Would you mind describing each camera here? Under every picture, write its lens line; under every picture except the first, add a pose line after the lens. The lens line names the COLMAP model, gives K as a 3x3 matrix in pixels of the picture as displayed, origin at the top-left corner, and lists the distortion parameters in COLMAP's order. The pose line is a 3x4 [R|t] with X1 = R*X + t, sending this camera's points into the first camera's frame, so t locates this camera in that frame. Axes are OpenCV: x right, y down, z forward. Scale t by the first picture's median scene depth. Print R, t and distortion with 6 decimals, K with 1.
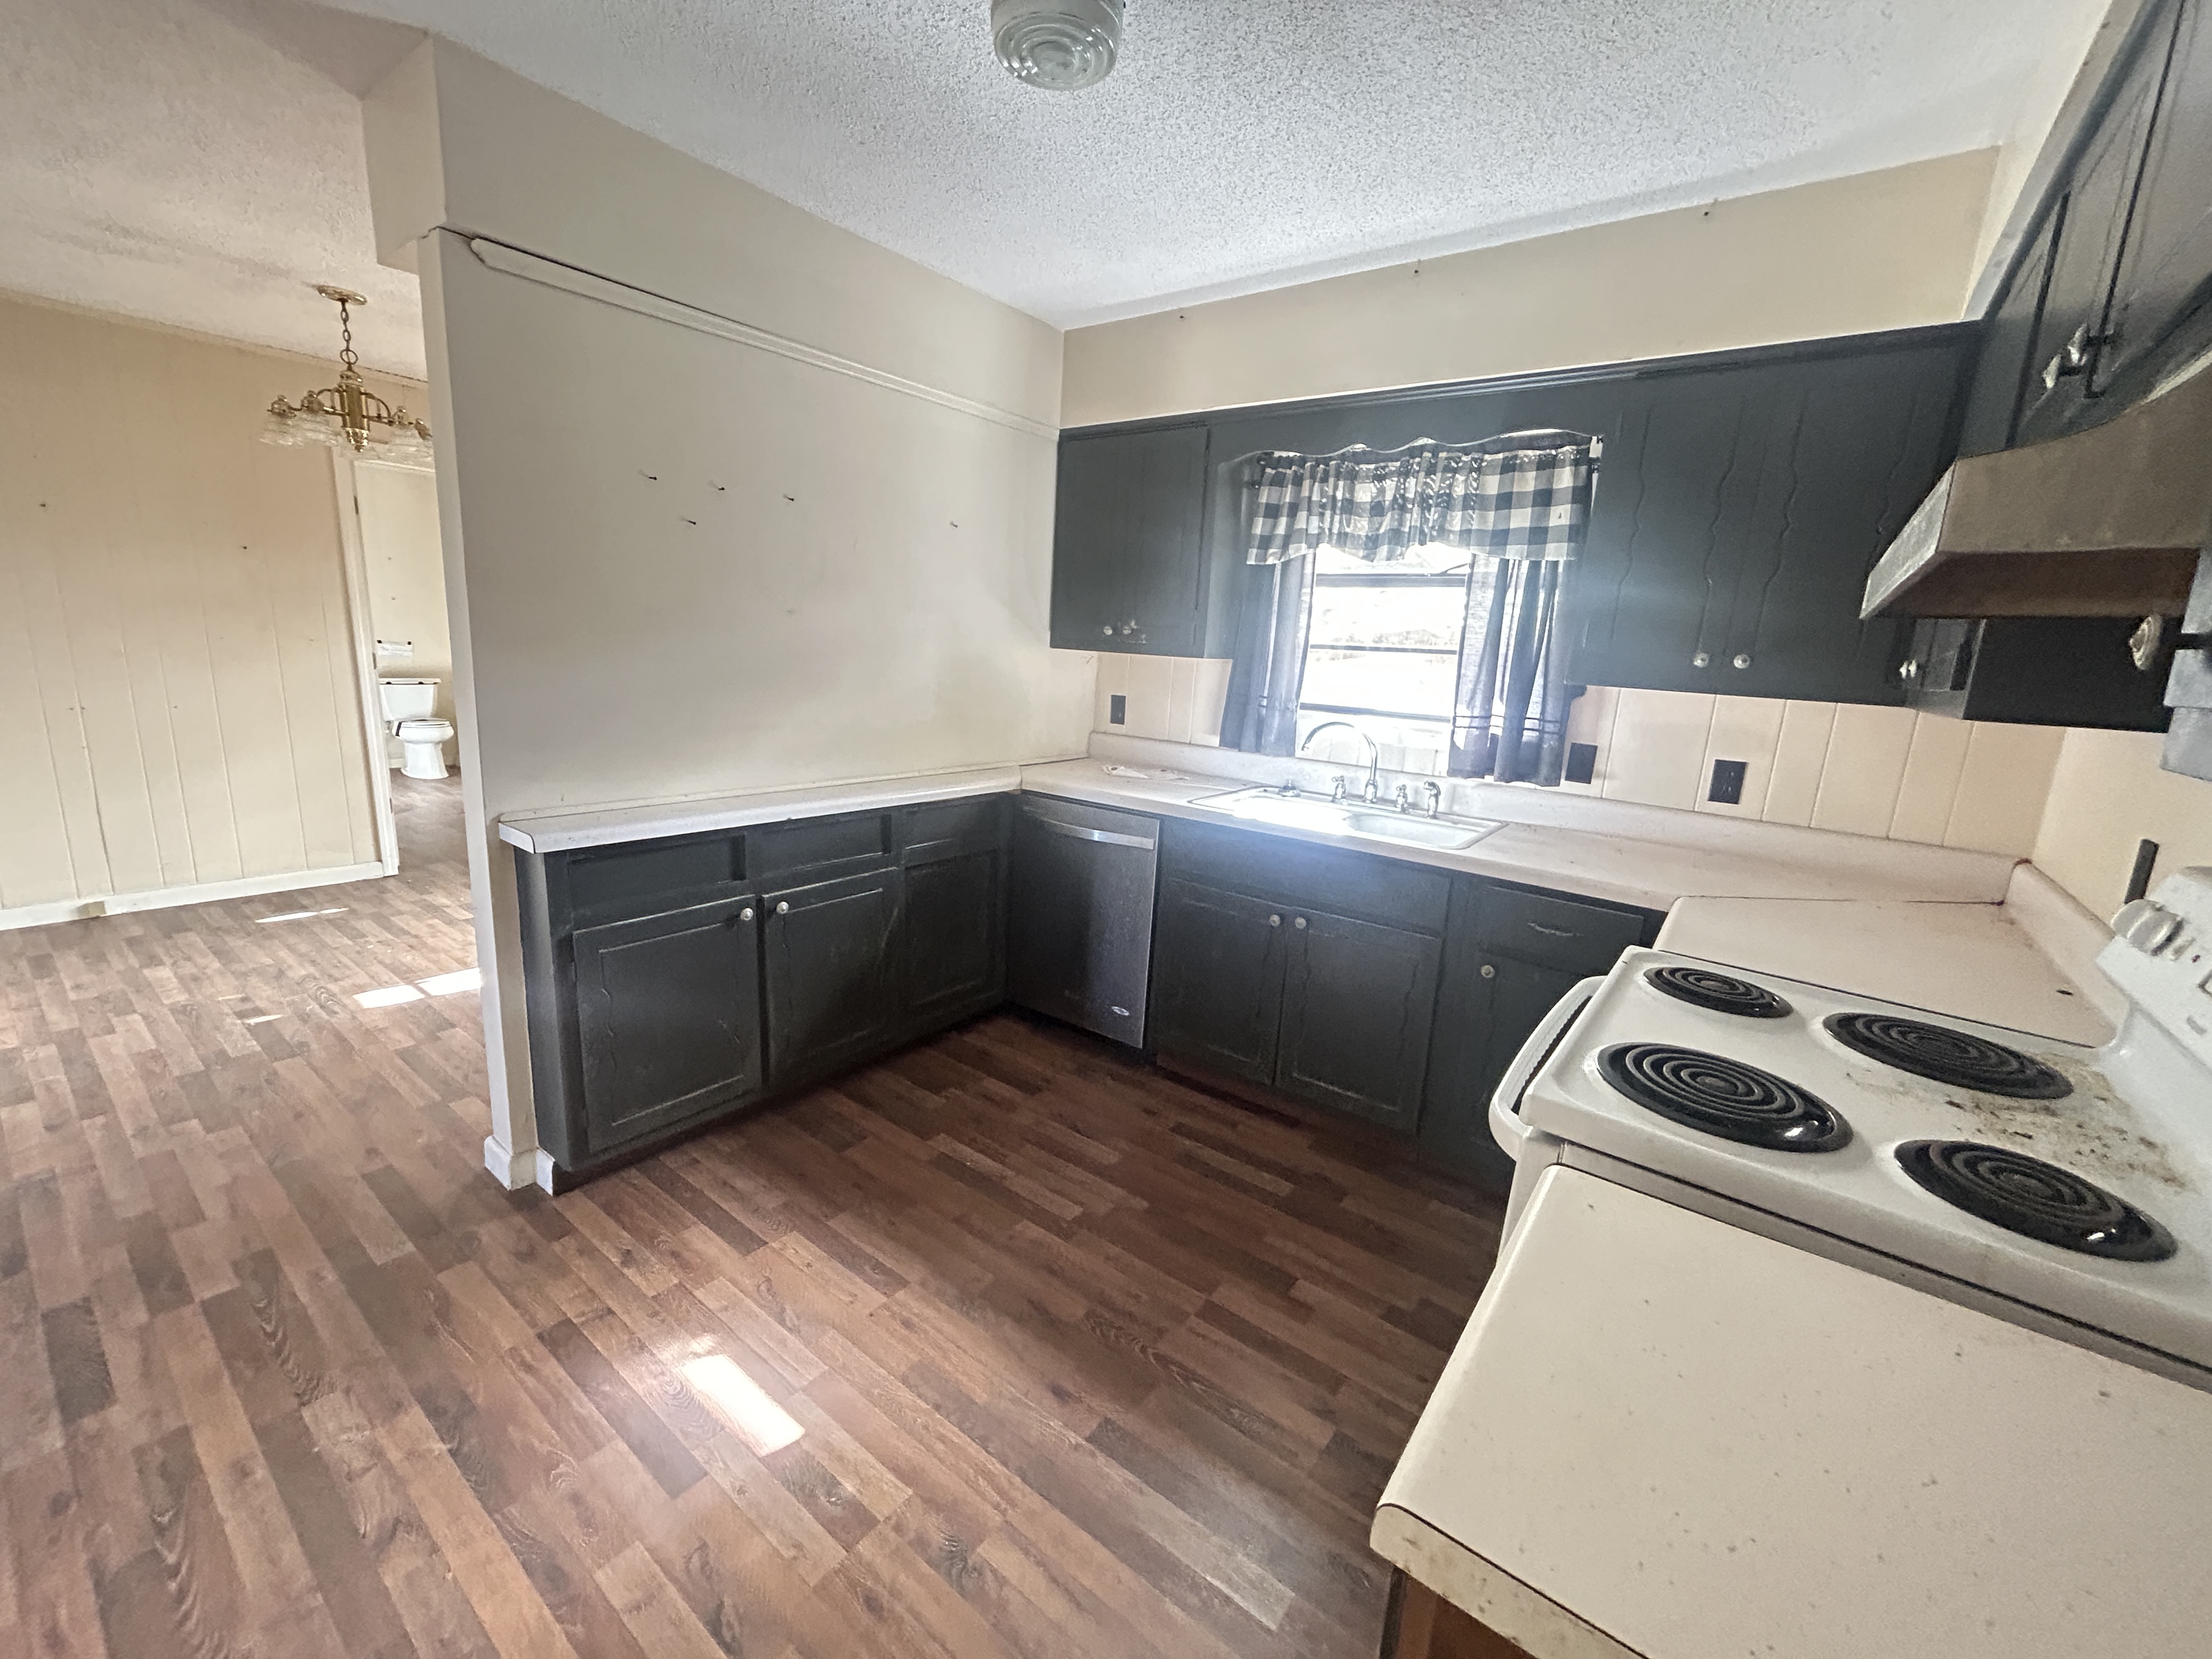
lens RADIAL K [[904.8, 0, 1106.0], [0, 904.8, 829.5], [0, 0, 1]] dist [-0.000342, 0.000635]
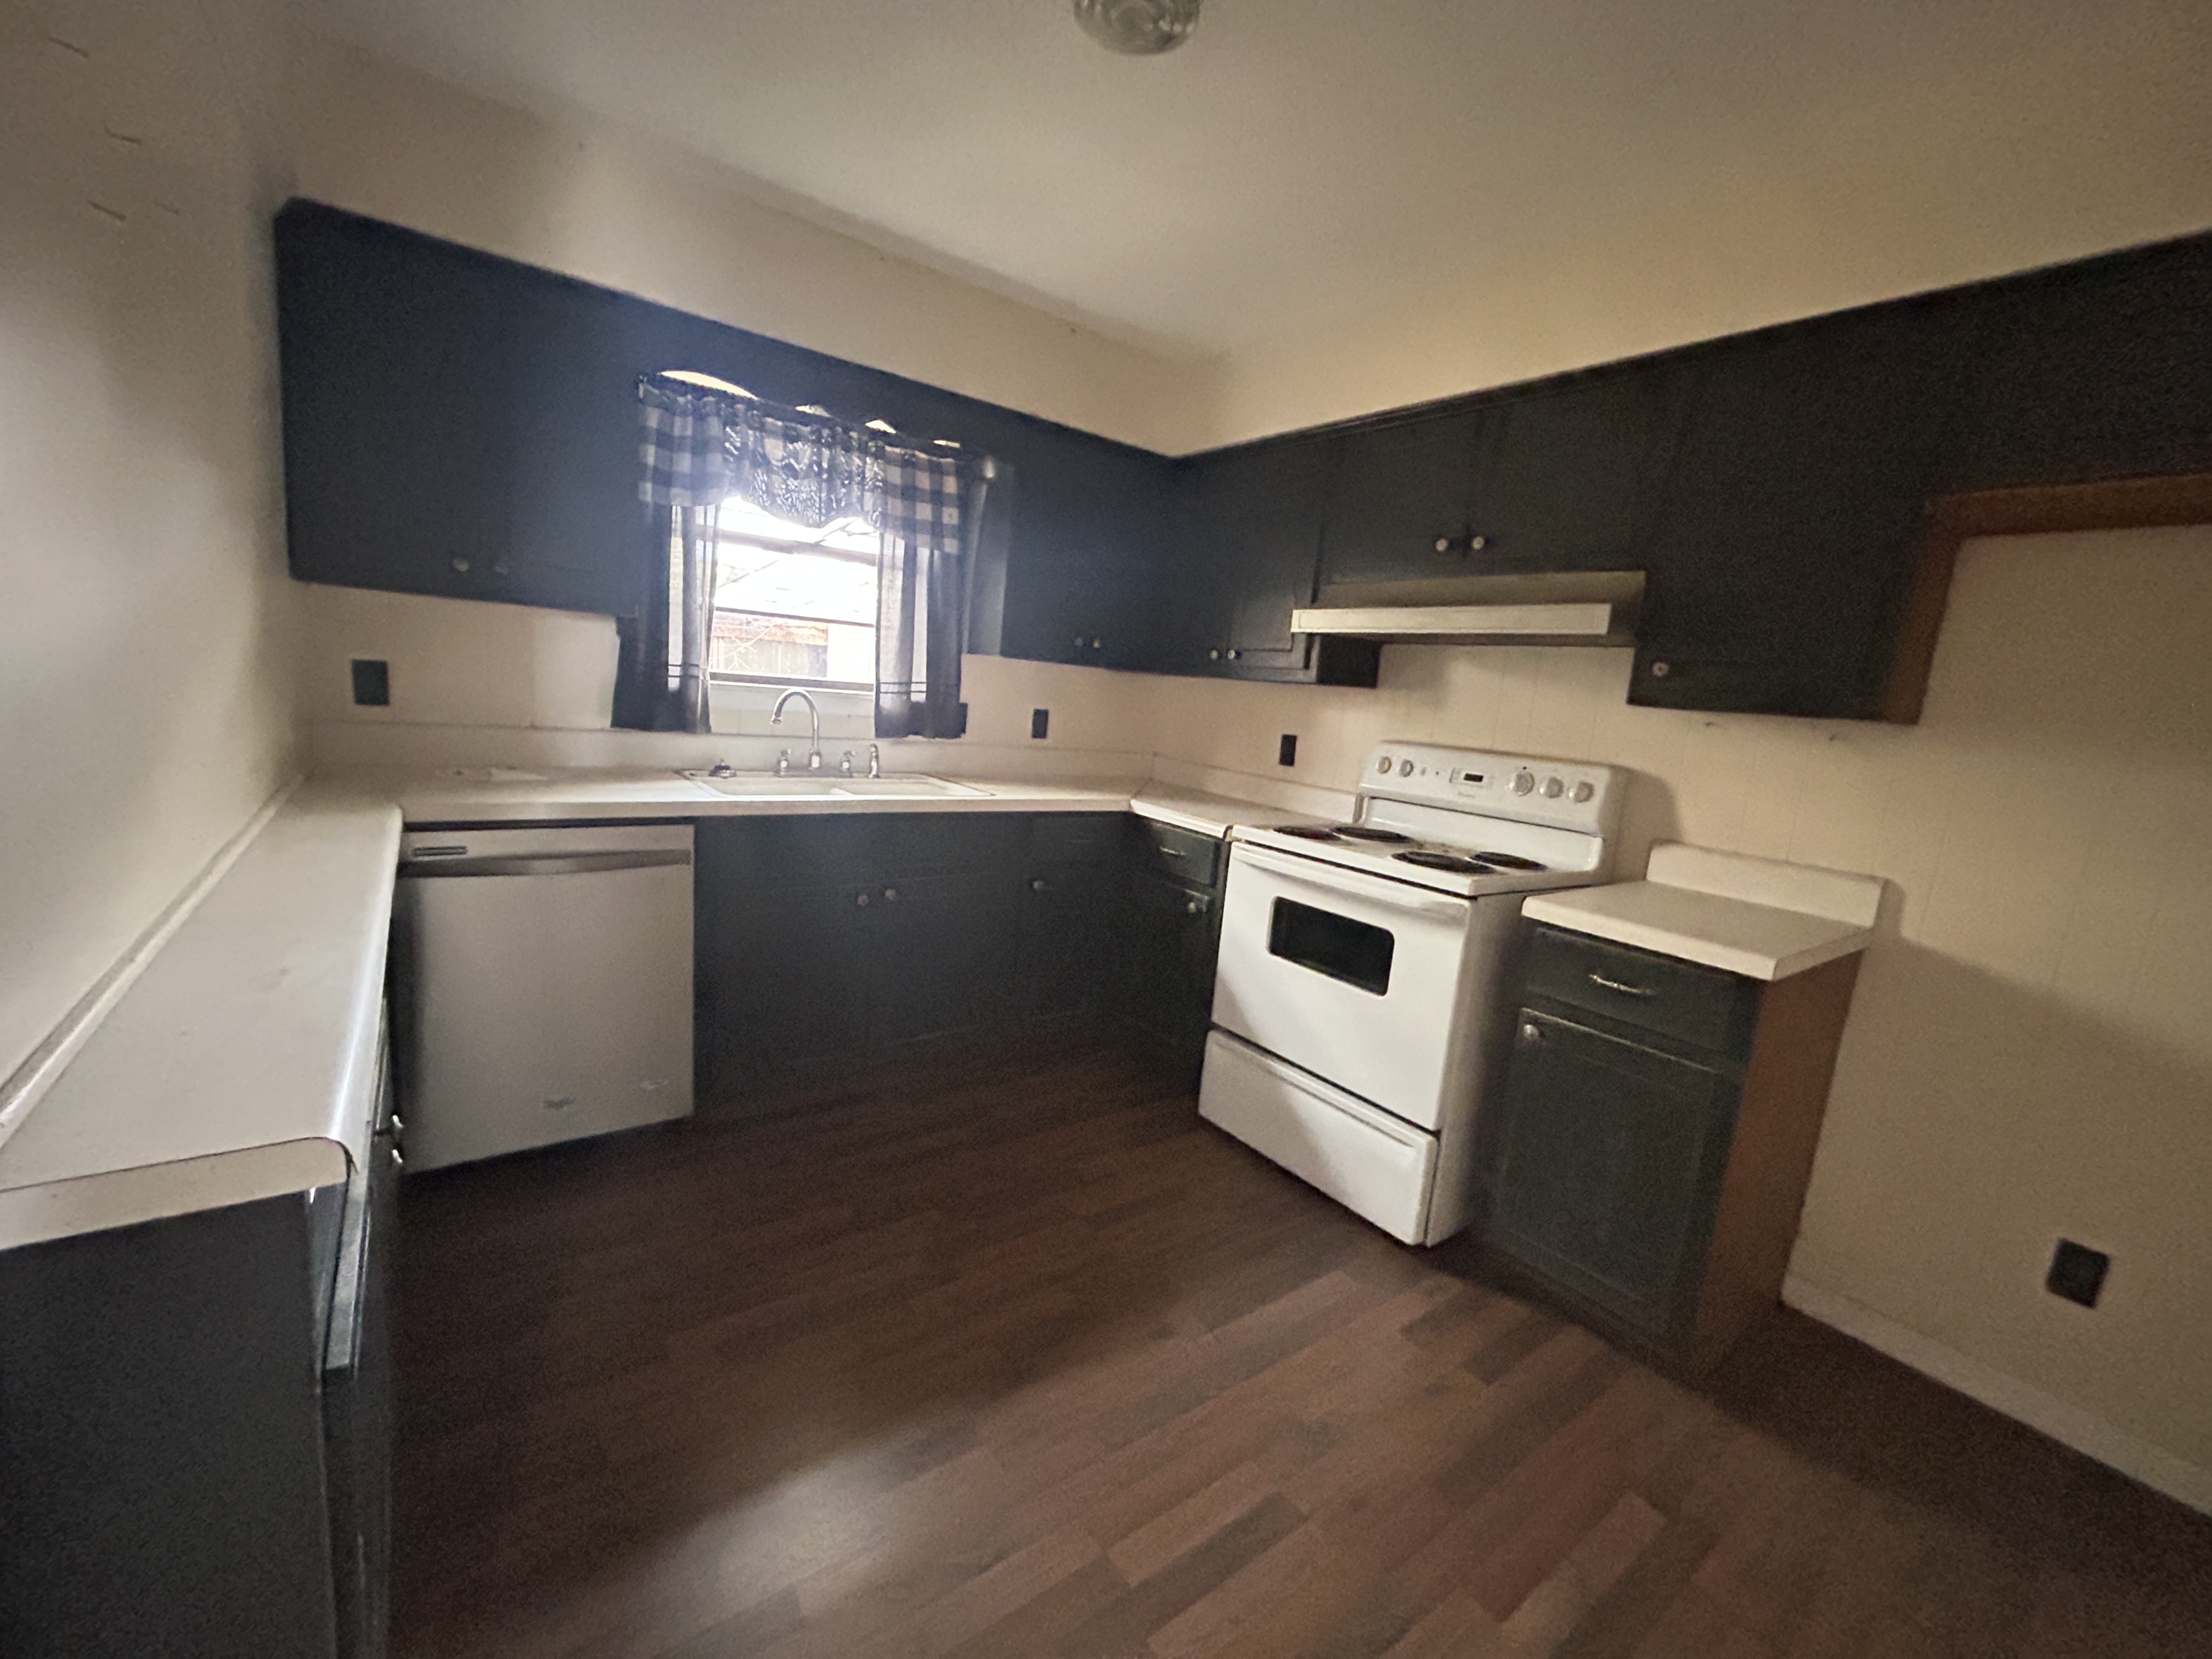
lens RADIAL K [[892.7, 0, 1094.8], [0, 892.7, 836.7], [0, 0, 1]] dist [-0.000028, -0.000039]
pose [[0.284325, -0.188538, 0.940007, -0.642379], [0.126792, 0.979255, 0.158059, -0.088065], [-0.950307, 0.074246, 0.302332, 0.476166]]
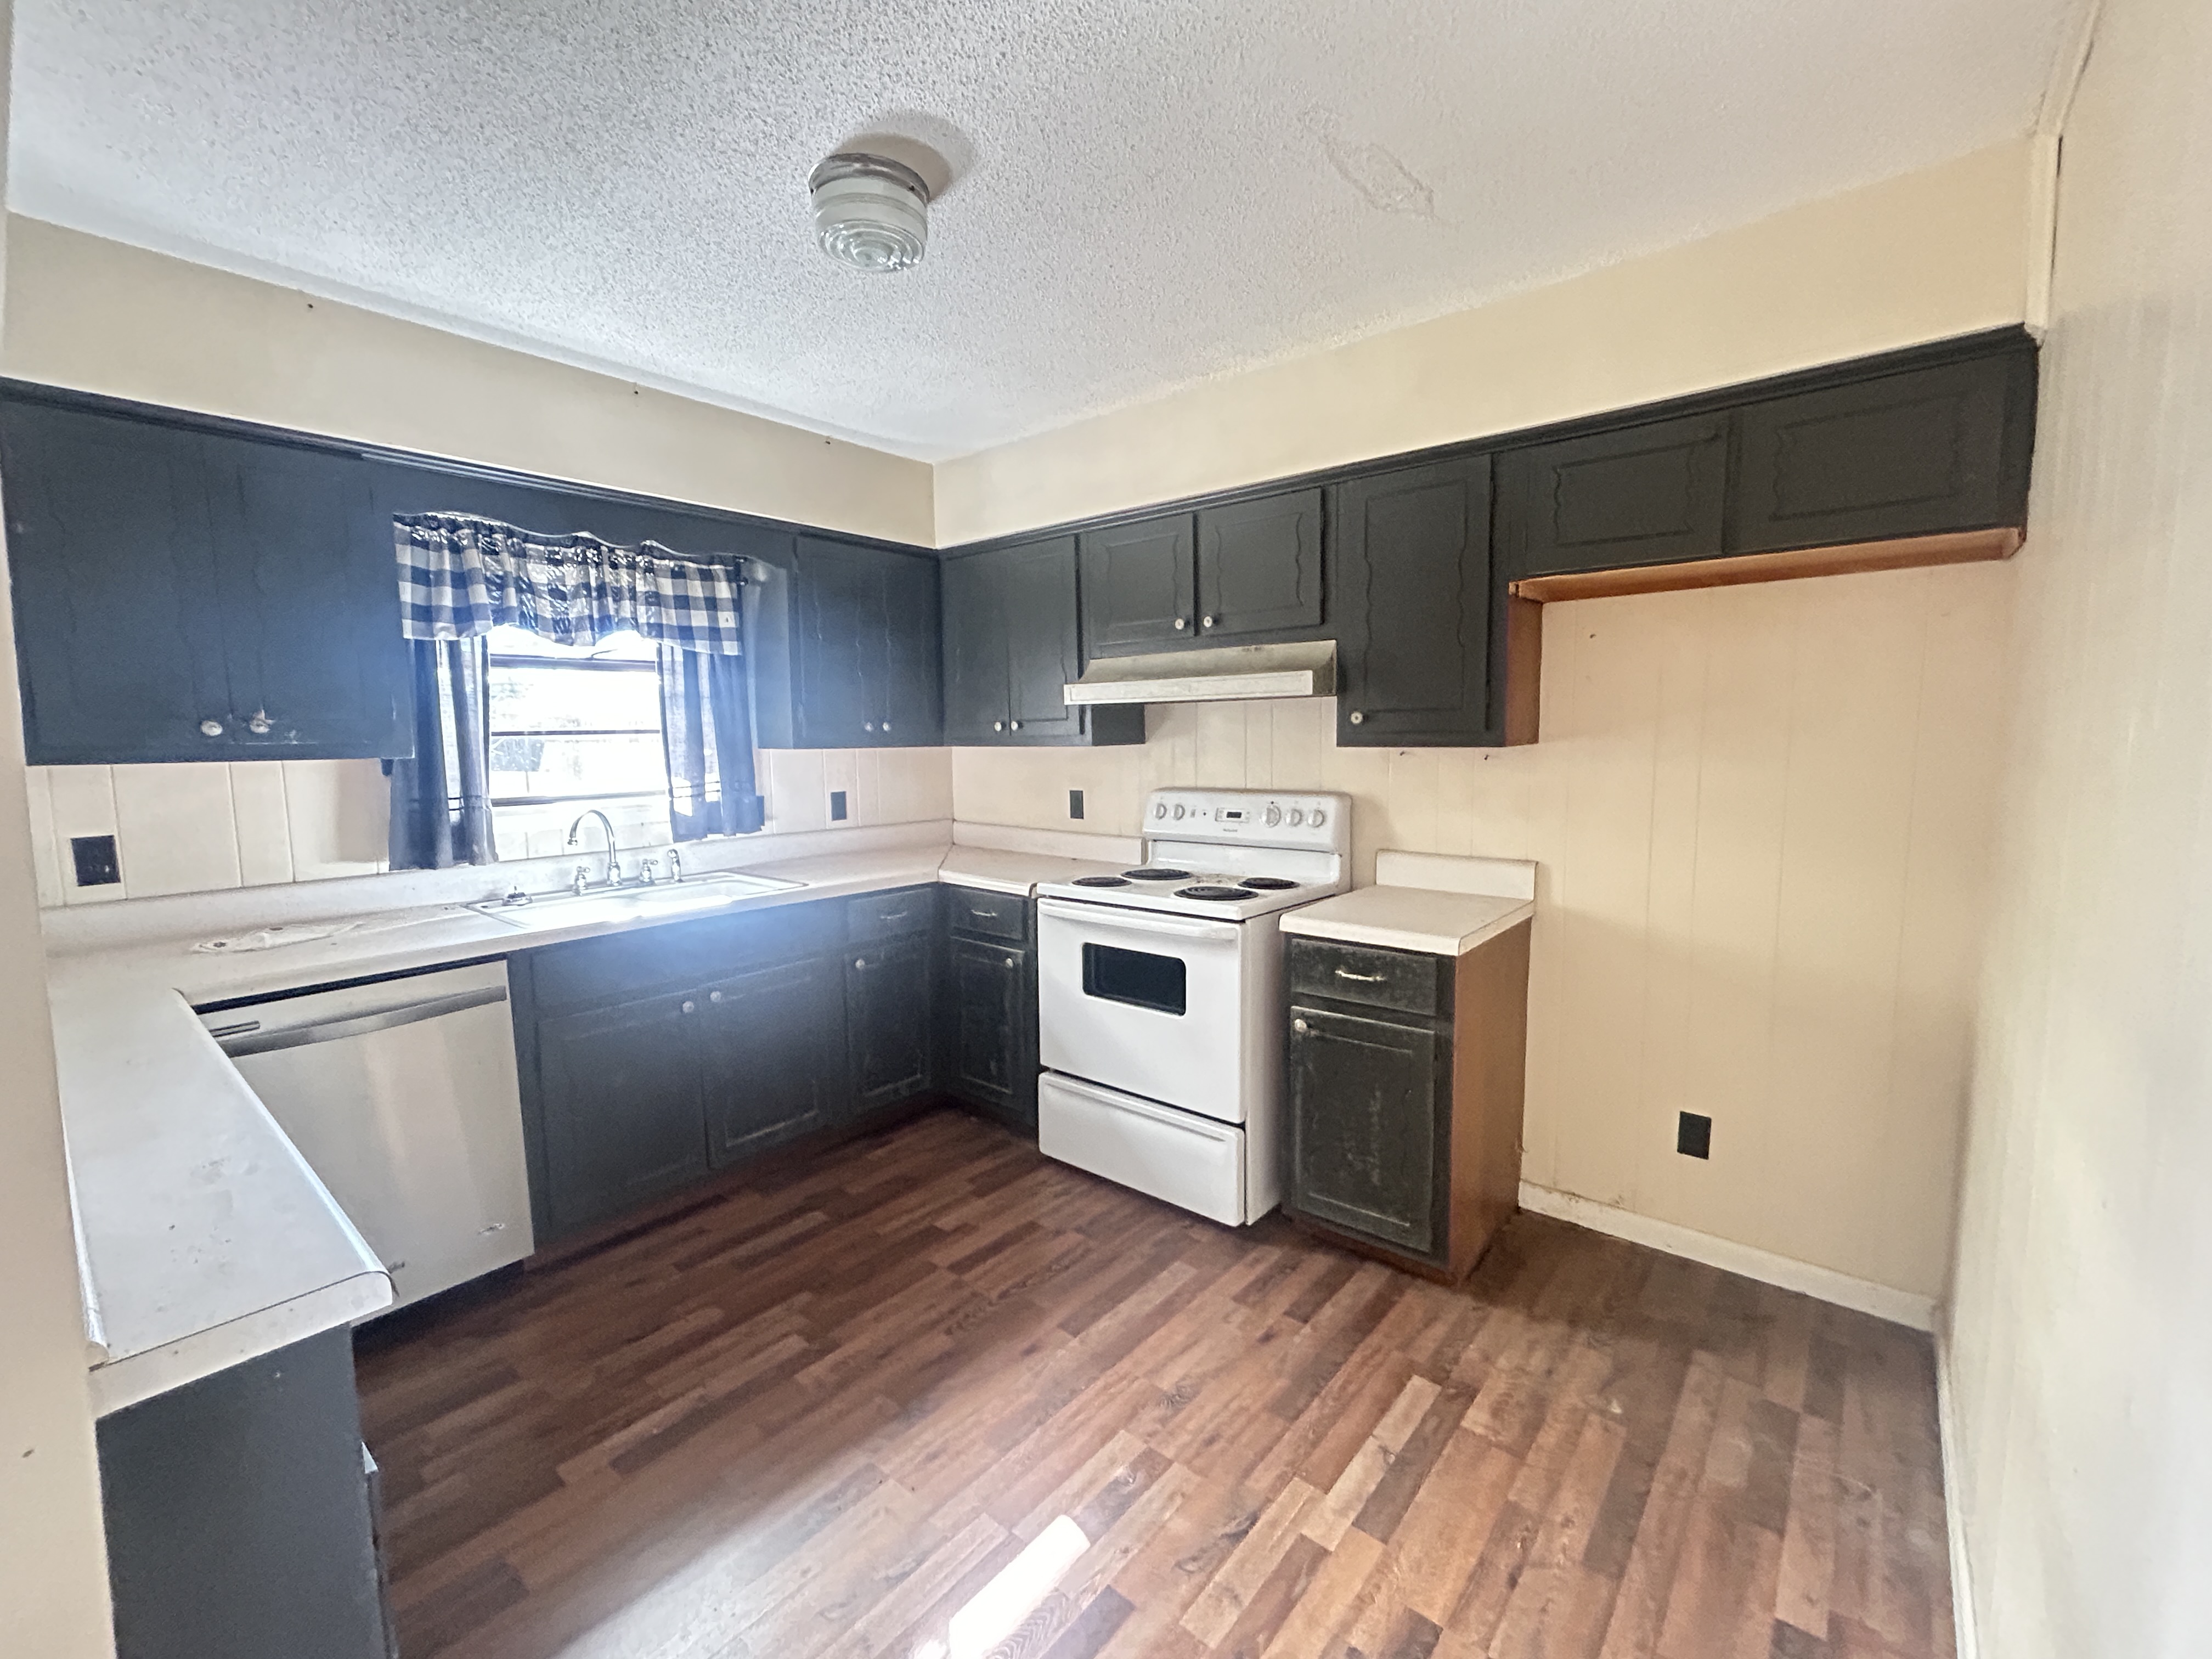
lens RADIAL K [[930.3, 0, 1100.0], [0, 930.3, 829.4], [0, 0, 1]] dist [-0.001784, 0.000939]
pose [[0.044531, -0.159924, 0.986124, -0.778044], [0.219349, 0.964581, 0.146525, -0.139615], [-0.974630, 0.209781, 0.078033, 0.449185]]
